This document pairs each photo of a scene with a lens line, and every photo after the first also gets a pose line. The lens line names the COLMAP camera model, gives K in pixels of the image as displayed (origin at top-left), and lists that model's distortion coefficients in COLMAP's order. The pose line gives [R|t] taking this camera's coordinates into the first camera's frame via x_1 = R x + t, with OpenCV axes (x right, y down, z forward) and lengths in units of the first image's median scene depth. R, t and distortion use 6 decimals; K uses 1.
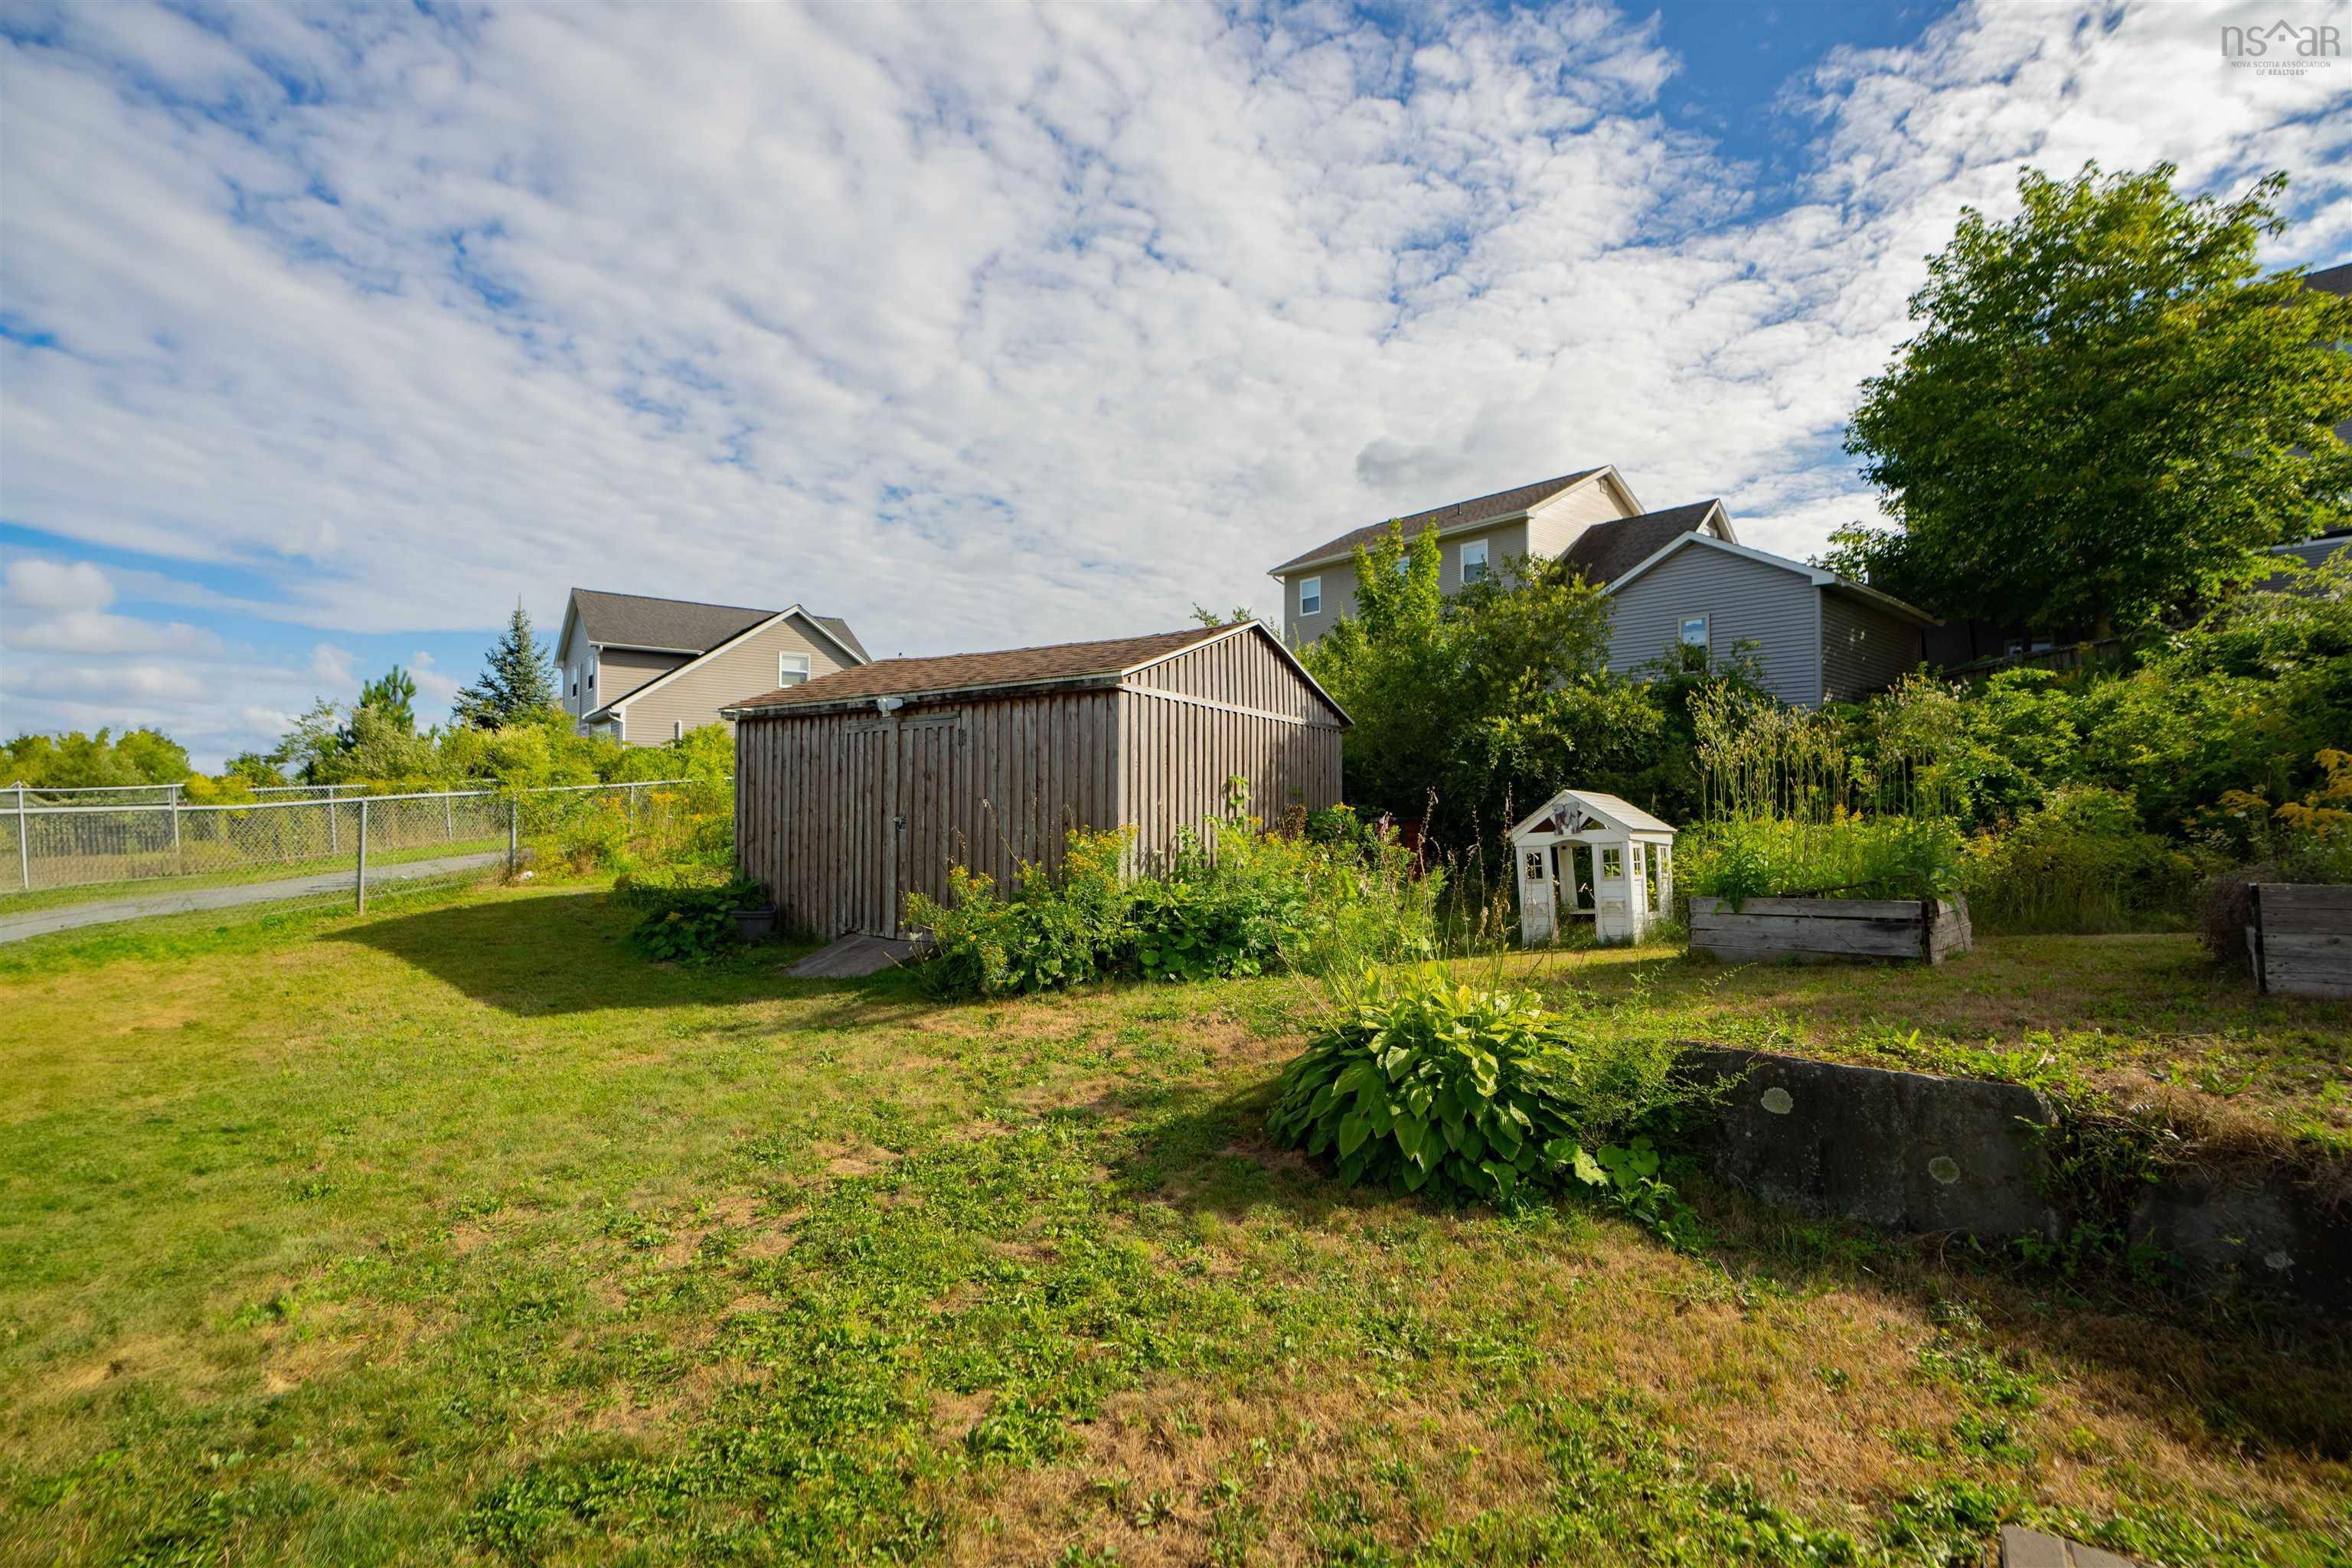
lens RADIAL K [[1088.5, 0, 1160.9], [0, 1088.5, 788.1], [0, 0, 1]] dist [-0.035466, 0.012389]
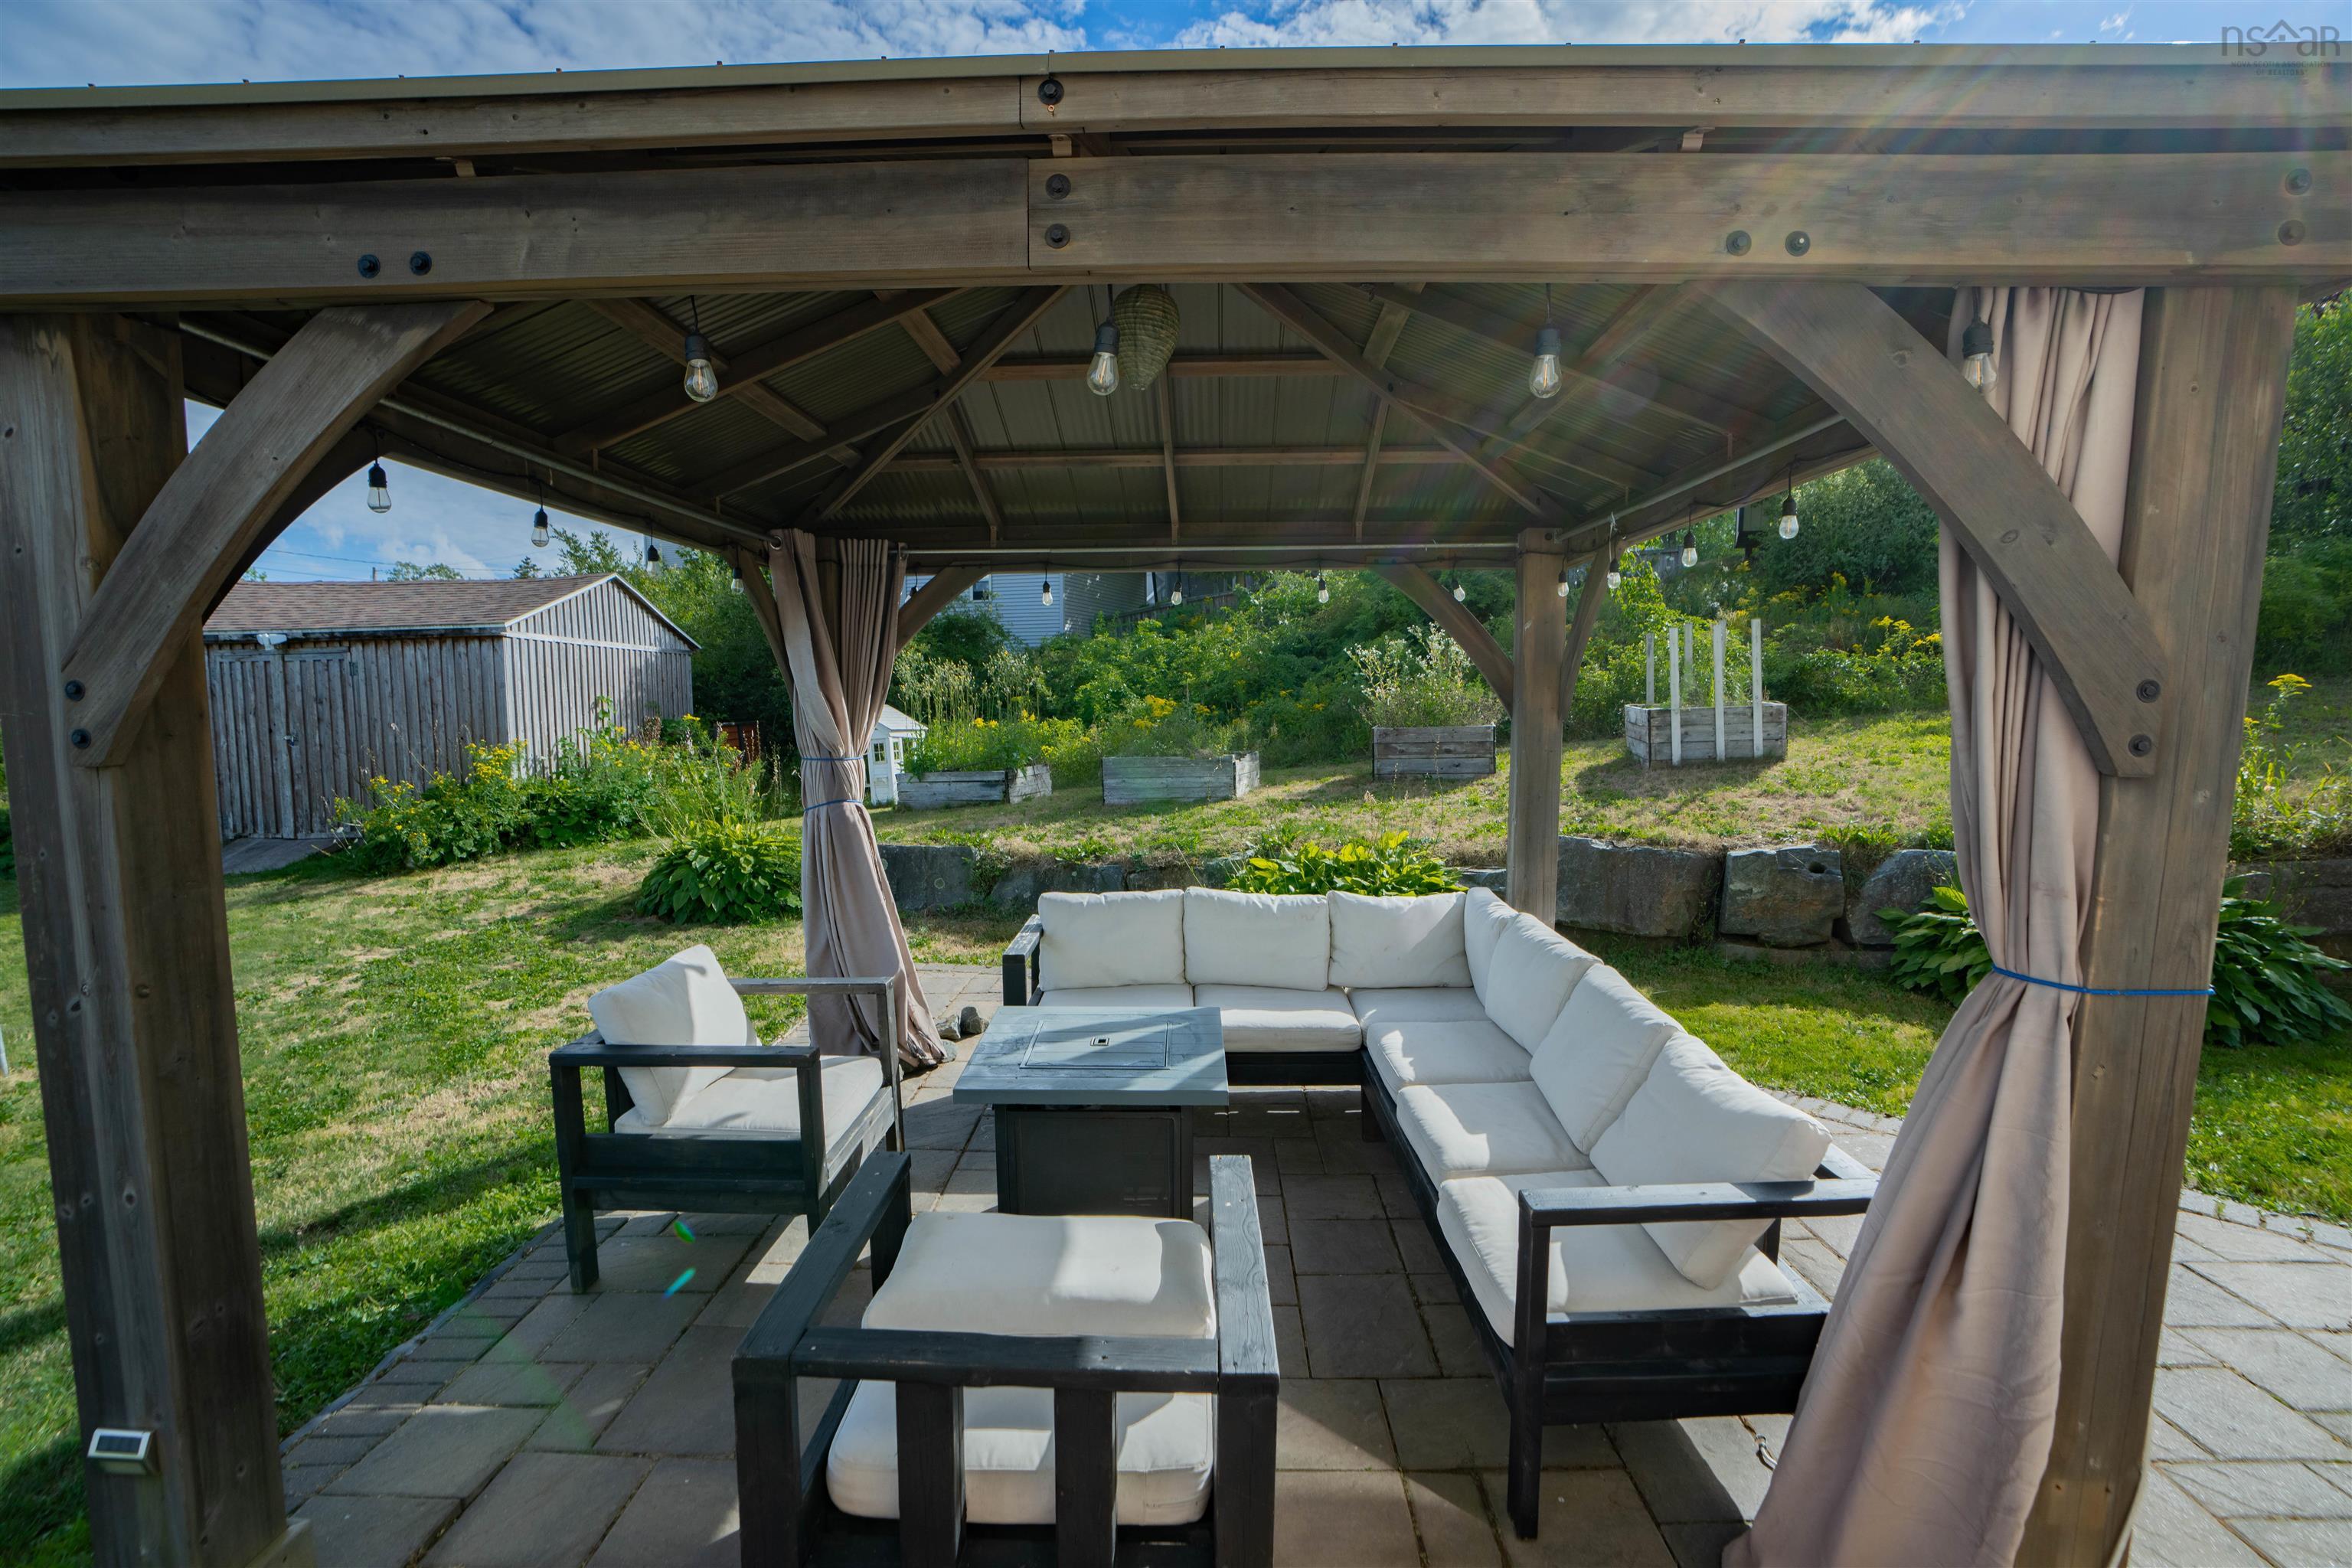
lens RADIAL K [[1088.5, 0, 1148.5], [0, 1088.5, 793.4], [0, 0, 1]] dist [-0.035466, 0.012389]
pose [[0.857302, -0.055645, 0.511797, -0.087574], [-0.003087, 0.993568, 0.113197, -0.099528], [-0.514804, -0.098624, 0.851616, -1.039629]]
